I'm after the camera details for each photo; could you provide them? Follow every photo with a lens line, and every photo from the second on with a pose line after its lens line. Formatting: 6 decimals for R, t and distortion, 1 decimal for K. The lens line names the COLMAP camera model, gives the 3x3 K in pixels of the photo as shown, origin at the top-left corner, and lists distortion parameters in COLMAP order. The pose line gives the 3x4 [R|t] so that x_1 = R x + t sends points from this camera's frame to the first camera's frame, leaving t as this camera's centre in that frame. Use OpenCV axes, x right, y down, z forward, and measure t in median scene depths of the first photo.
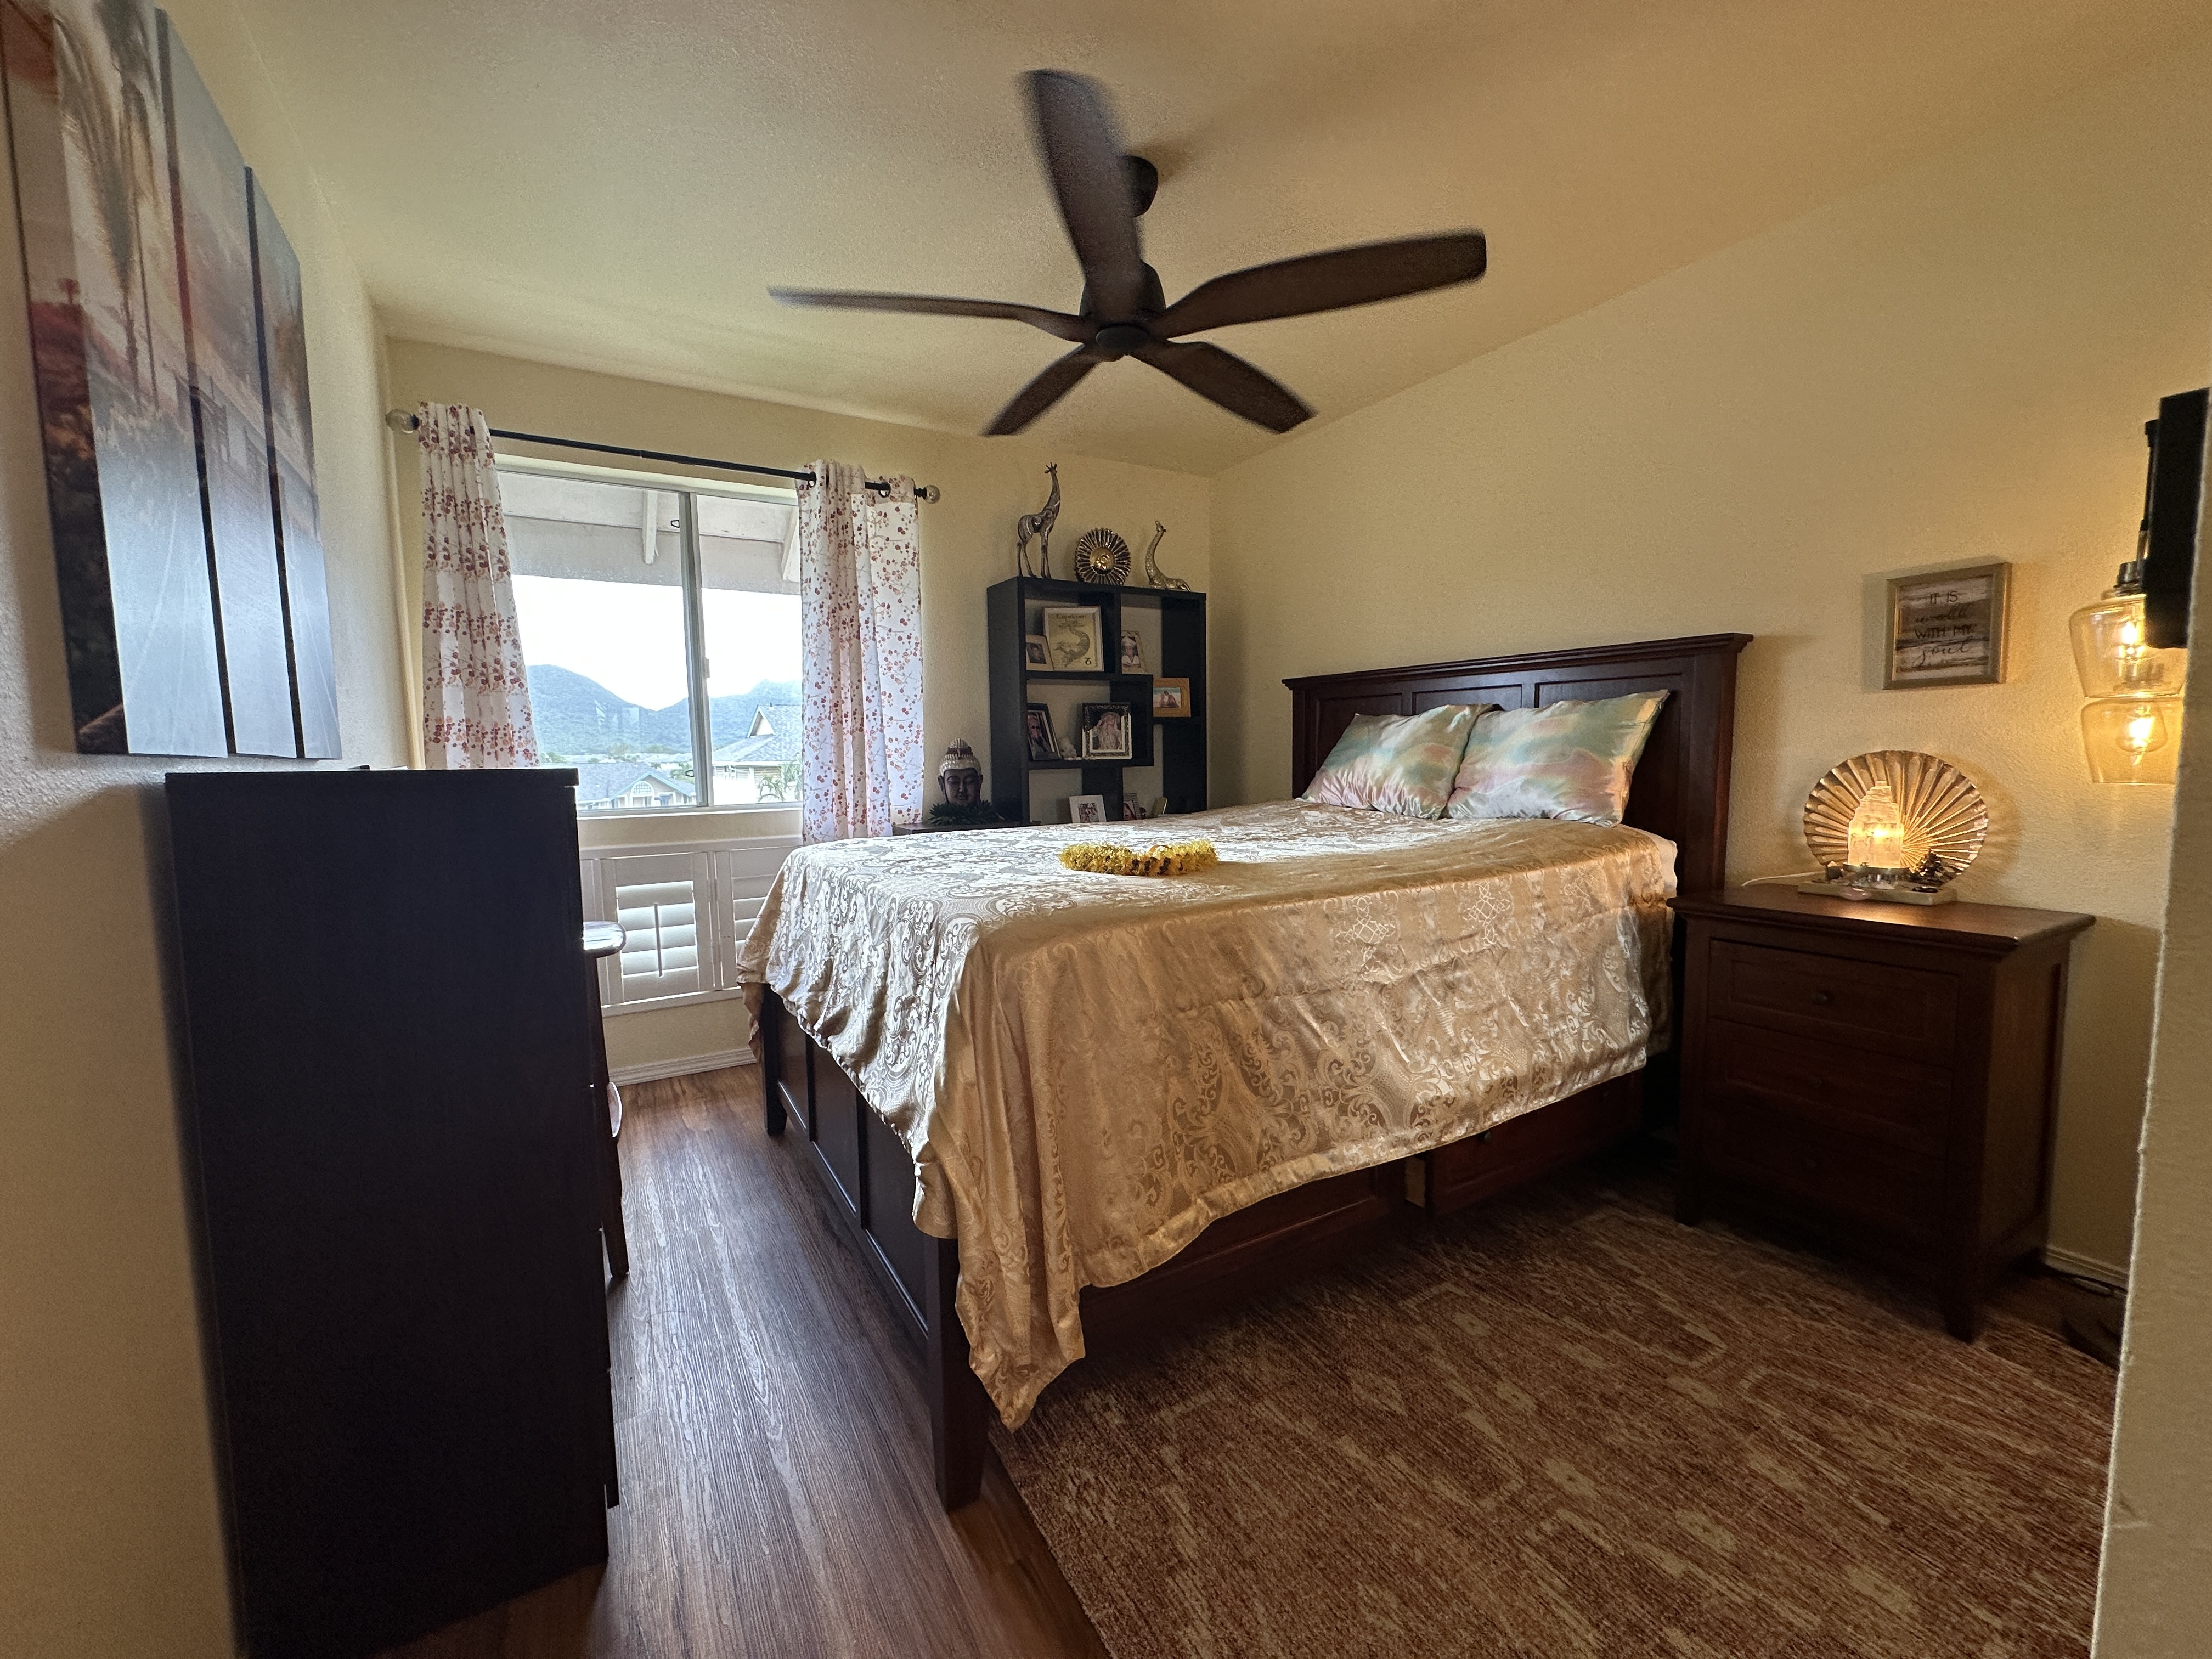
lens RADIAL K [[886.1, 0, 1098.8], [0, 886.1, 828.1], [0, 0, 1]] dist [-0.005365, 0.001098]
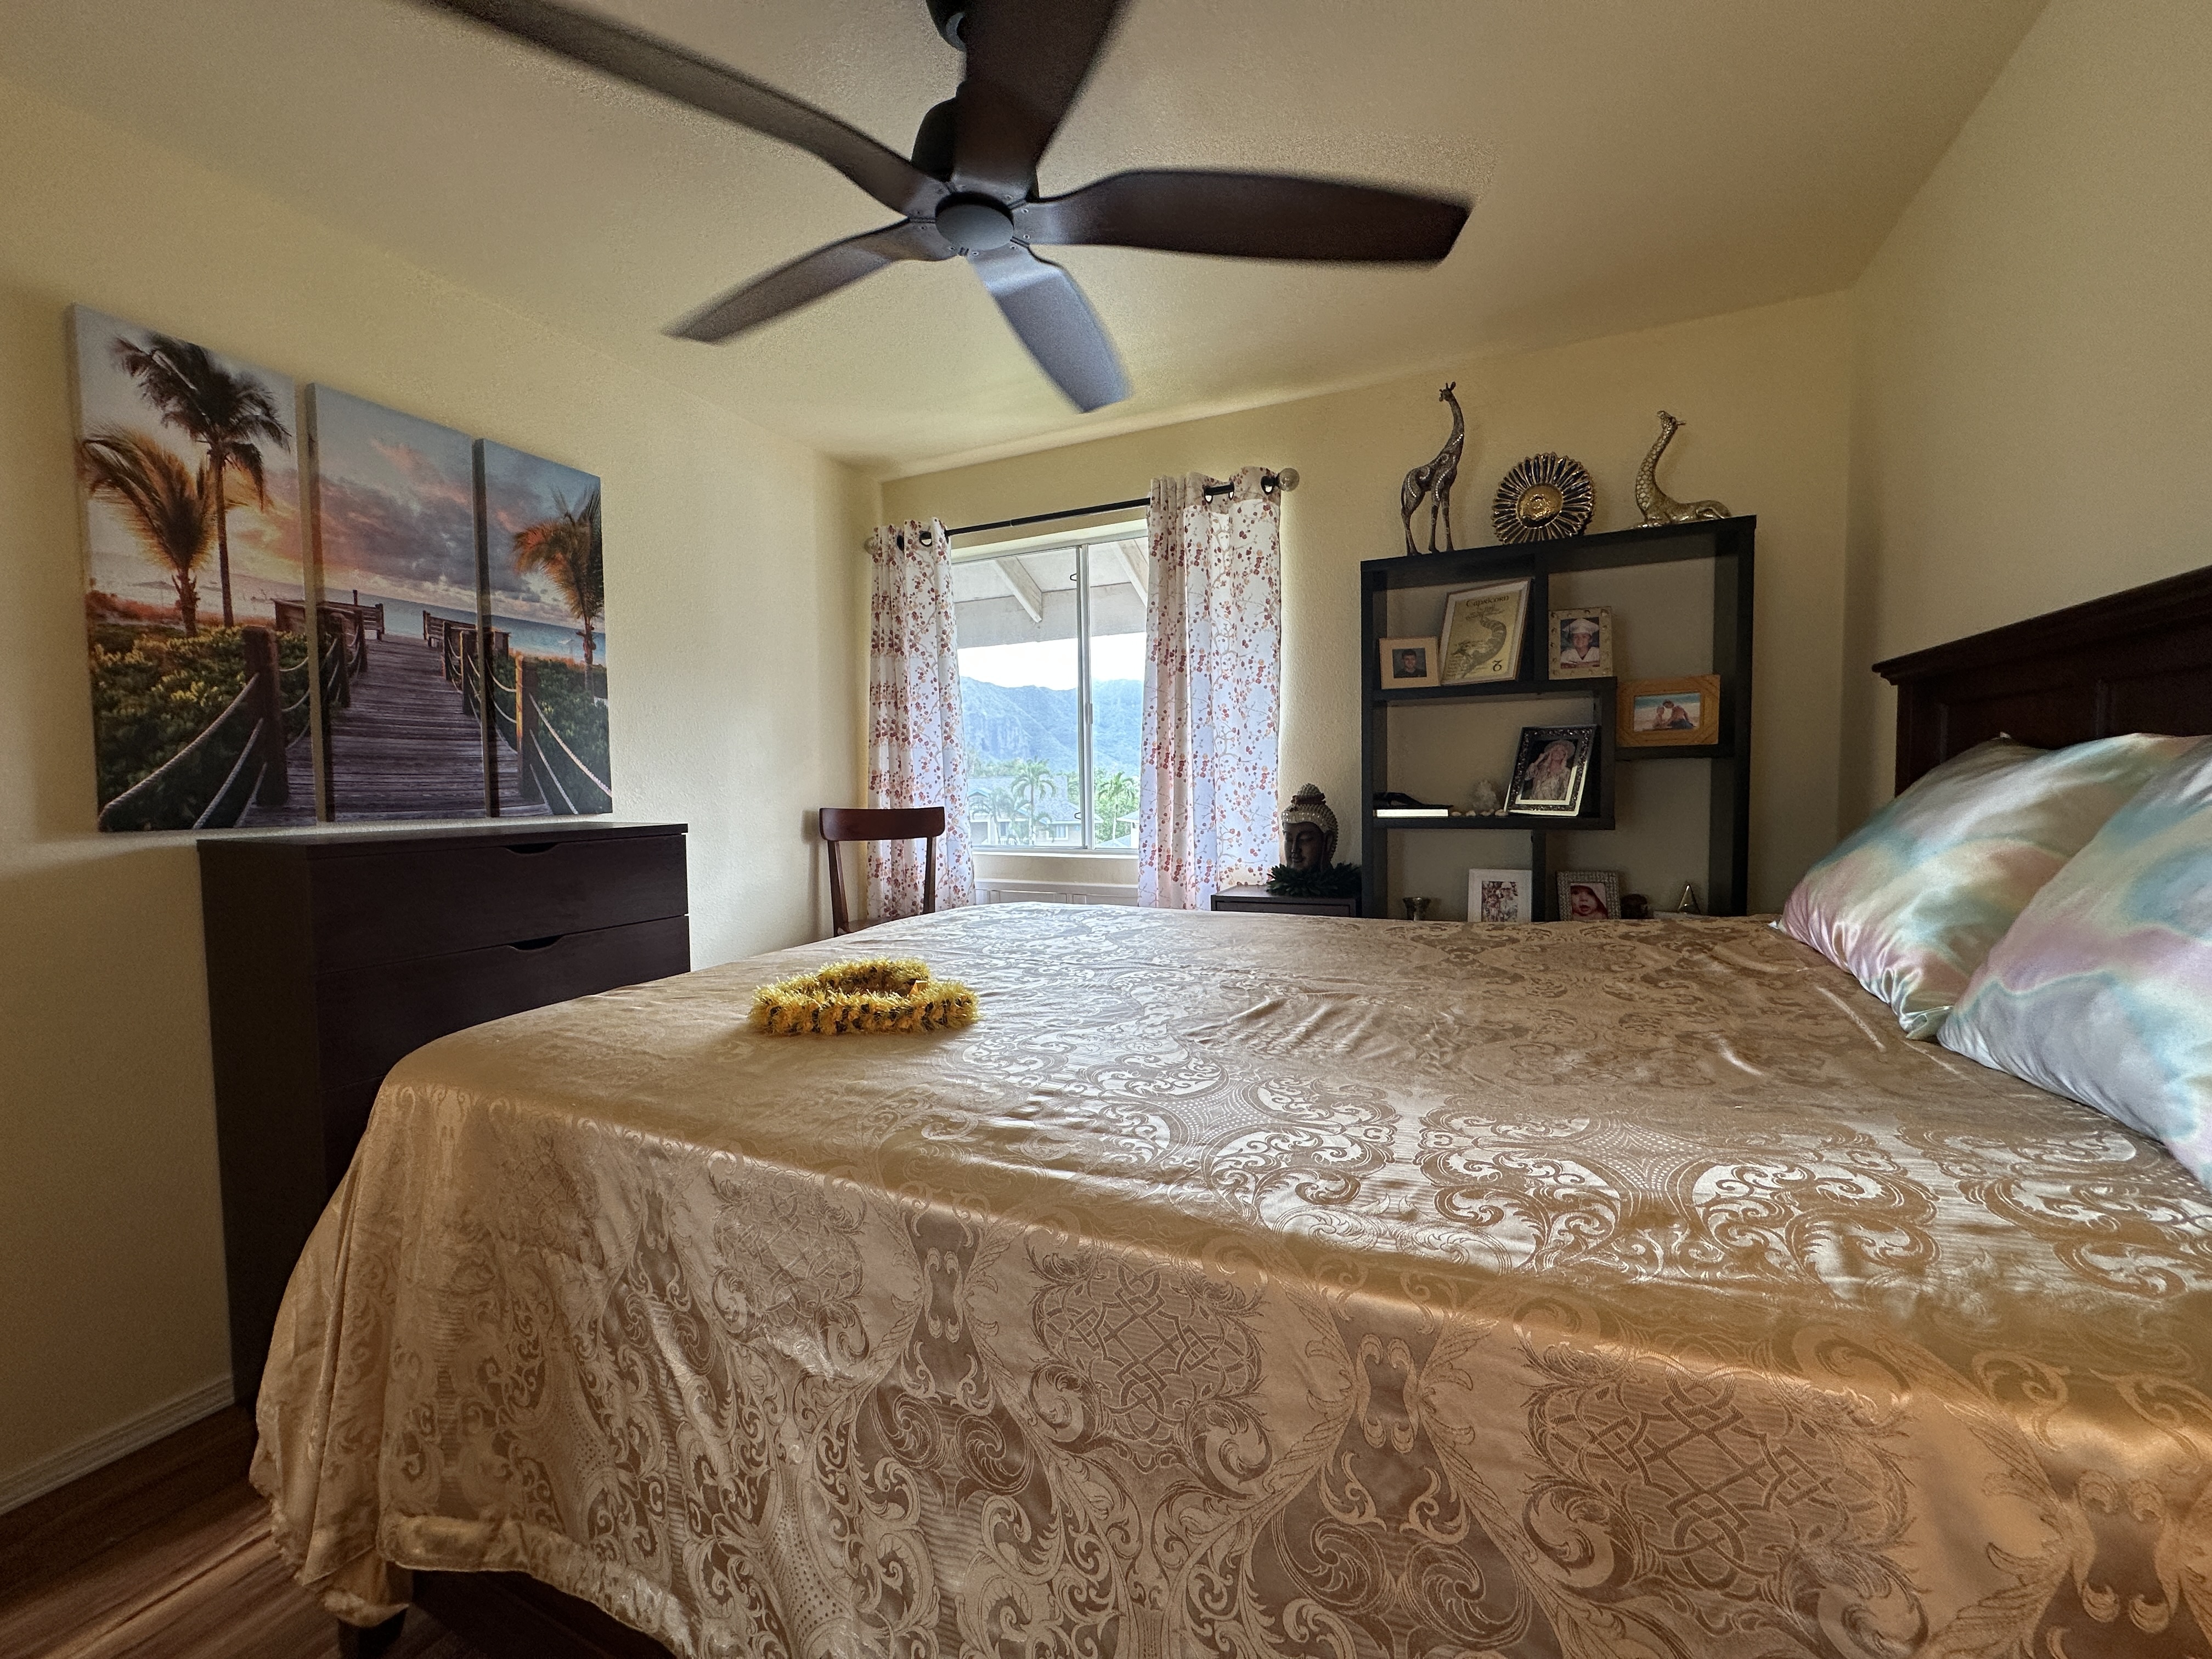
lens RADIAL K [[886.1, 0, 1104.9], [0, 886.1, 829.0], [0, 0, 1]] dist [-0.005365, 0.001098]
pose [[0.570701, 0.052708, -0.819465, 0.398987], [-0.063400, 0.997787, 0.020024, -0.068141], [0.818707, 0.040526, 0.572779, 0.426803]]
